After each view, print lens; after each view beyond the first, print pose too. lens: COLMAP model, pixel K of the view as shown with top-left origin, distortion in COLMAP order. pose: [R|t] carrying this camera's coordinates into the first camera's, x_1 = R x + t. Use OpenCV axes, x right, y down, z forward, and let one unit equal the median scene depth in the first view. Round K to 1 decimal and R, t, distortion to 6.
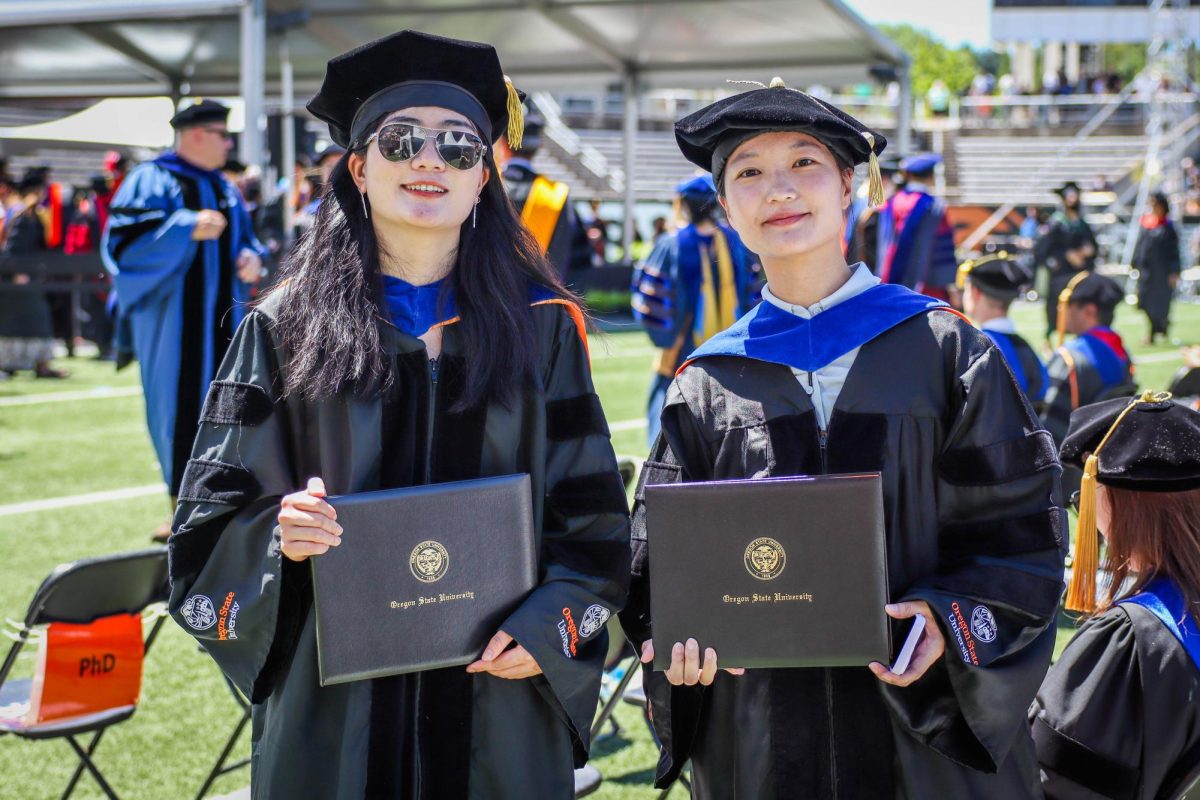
lens RADIAL K [[3345.9, 0, 600.0], [0, 3345.9, 400.0], [0, 0, 1]] dist [-0.003794, -0.330325]
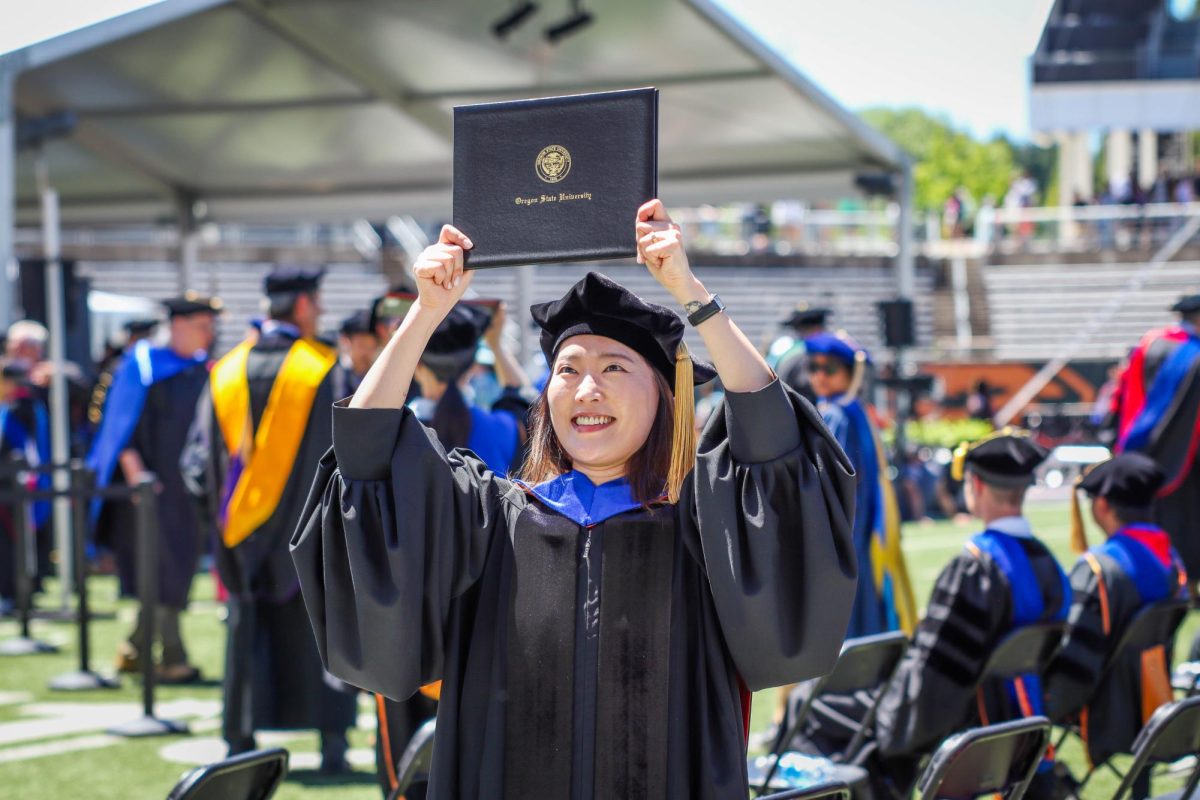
lens RADIAL K [[3345.9, 0, 600.0], [0, 3345.9, 400.0], [0, 0, 1]] dist [-0.003794, -0.330325]
pose [[0.999042, -0.020733, 0.038529, -0.003218], [0.022892, 0.998143, -0.056446, -0.012004], [-0.037287, 0.057274, 0.997662, 0.295028]]
